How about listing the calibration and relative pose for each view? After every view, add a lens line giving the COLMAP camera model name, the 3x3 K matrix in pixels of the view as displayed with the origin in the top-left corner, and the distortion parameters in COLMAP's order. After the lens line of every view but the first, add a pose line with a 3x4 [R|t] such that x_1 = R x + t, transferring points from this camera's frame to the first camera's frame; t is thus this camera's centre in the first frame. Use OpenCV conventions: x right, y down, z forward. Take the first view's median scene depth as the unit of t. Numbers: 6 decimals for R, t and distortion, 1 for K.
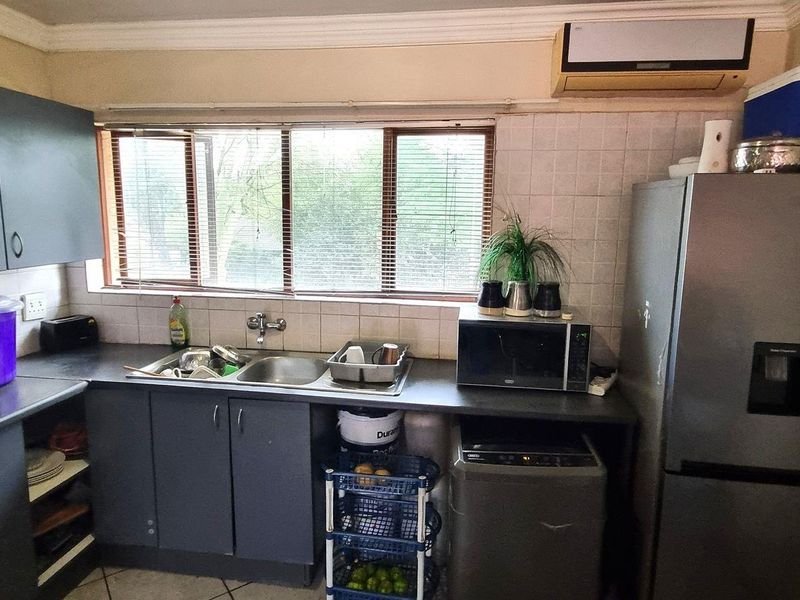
lens RADIAL K [[509.5, 0, 402.9], [0, 509.5, 287.7], [0, 0, 1]] dist [-0.001784, 0.018897]
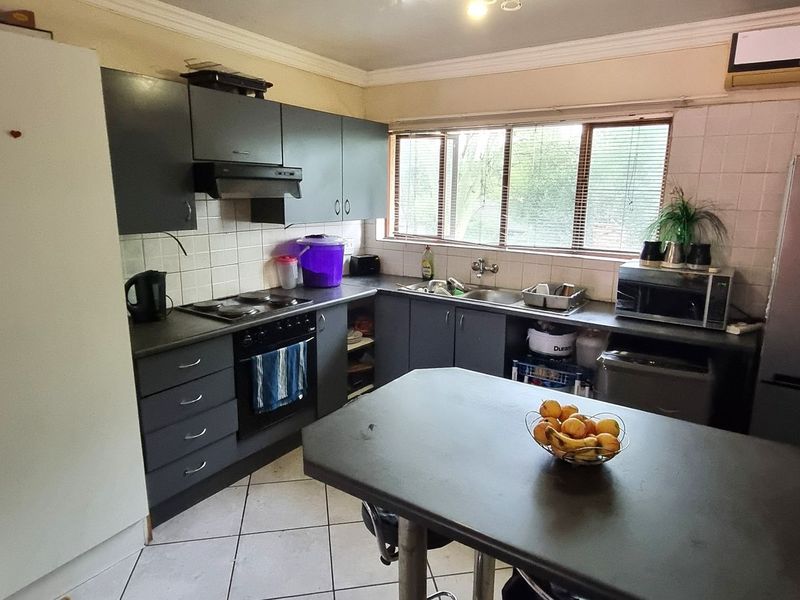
lens RADIAL K [[509.5, 0, 402.9], [0, 509.5, 287.7], [0, 0, 1]] dist [-0.001784, 0.018897]
pose [[0.898444, 0.083328, -0.431108, 0.152403], [-0.067223, 0.996356, 0.052488, 0.072533], [0.433911, -0.018178, 0.900772, -0.401294]]
